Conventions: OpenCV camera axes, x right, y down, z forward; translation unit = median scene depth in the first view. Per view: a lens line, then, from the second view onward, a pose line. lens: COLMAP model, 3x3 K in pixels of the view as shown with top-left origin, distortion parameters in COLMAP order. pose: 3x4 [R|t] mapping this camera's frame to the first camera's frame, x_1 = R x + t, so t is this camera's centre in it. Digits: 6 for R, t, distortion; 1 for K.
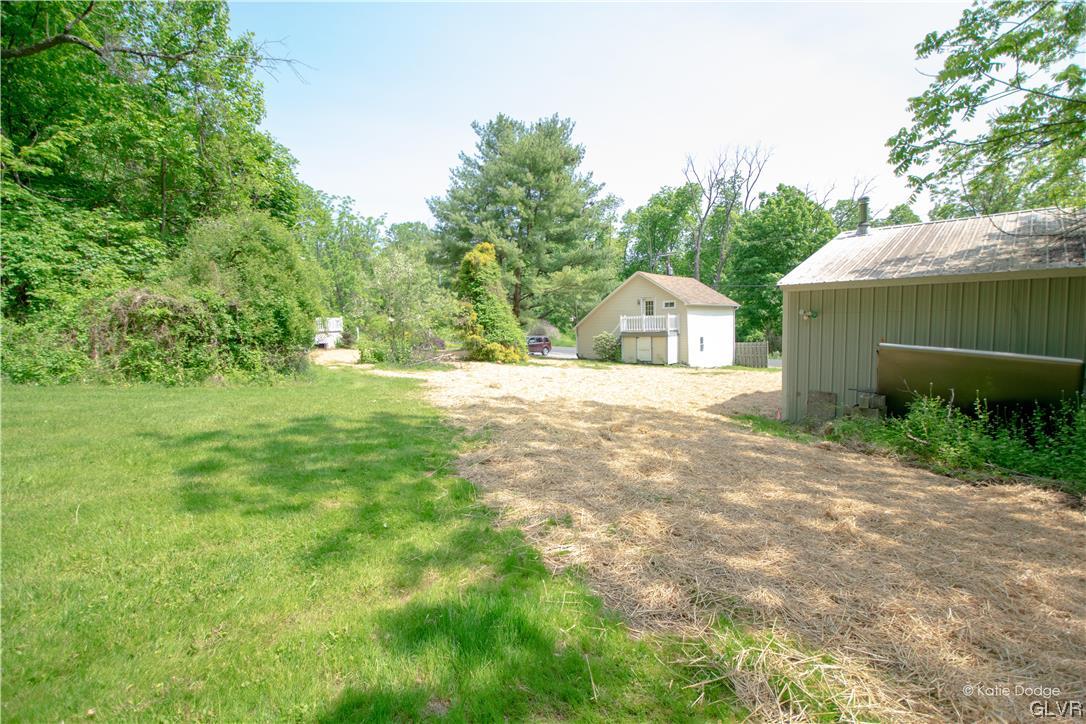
lens RADIAL K [[476.1, 0, 543.0], [0, 476.1, 362.0], [0, 0, 1]] dist [-0.003035, -0.000434]
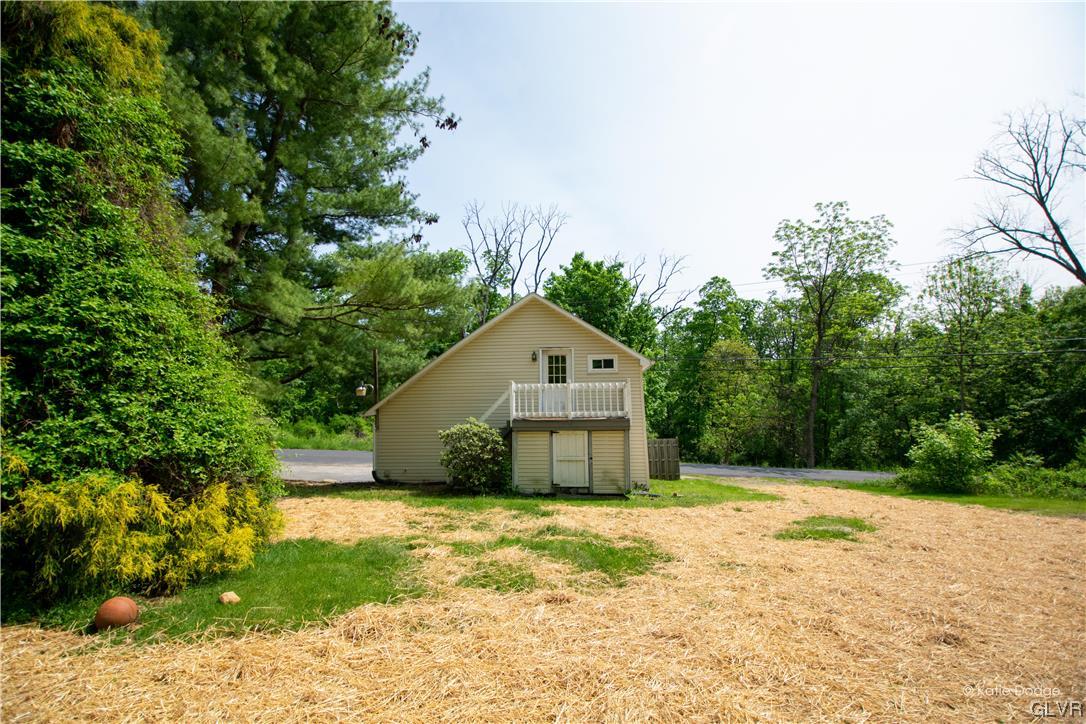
lens RADIAL K [[476.1, 0, 543.0], [0, 476.1, 362.0], [0, 0, 1]] dist [-0.003035, -0.000434]
pose [[0.829450, 0.078129, 0.553090, -0.055962], [0.026729, 0.983484, -0.179011, -0.036918], [-0.557941, 0.163264, 0.813662, 0.646123]]
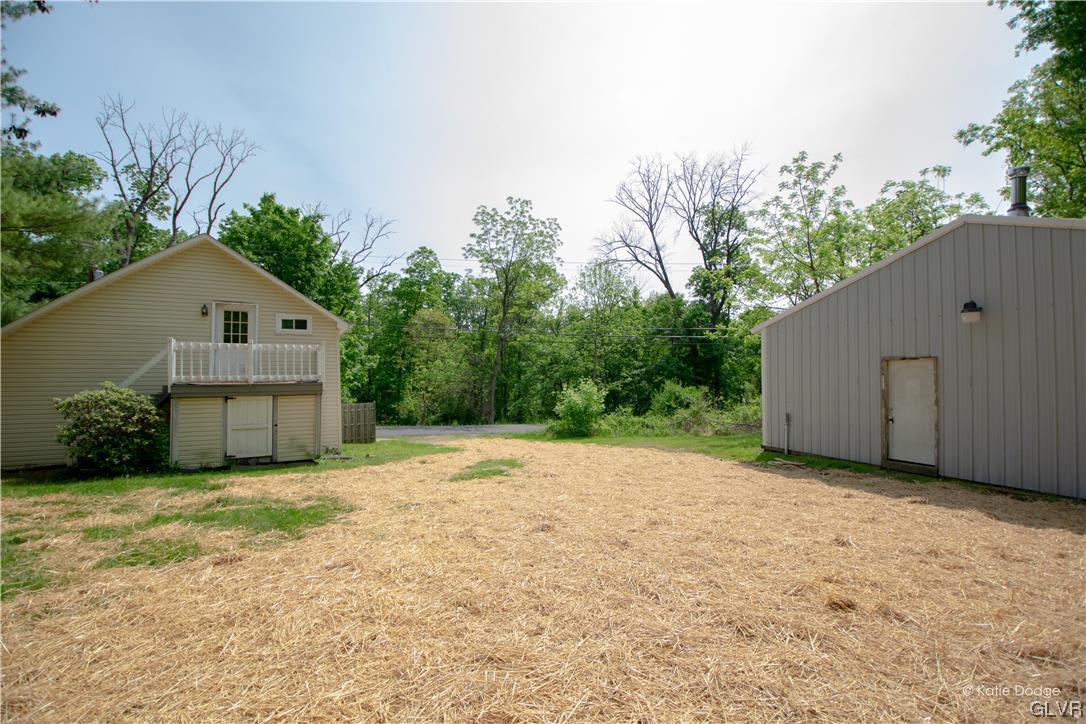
lens RADIAL K [[472.9, 0, 543.0], [0, 472.9, 362.0], [0, 0, 1]] dist [0.026995, -0.035093]
pose [[0.366065, 0.051686, 0.929153, -0.068635], [0.061724, 0.994909, -0.079662, -0.034191], [-0.928540, 0.086513, 0.361011, 0.626844]]
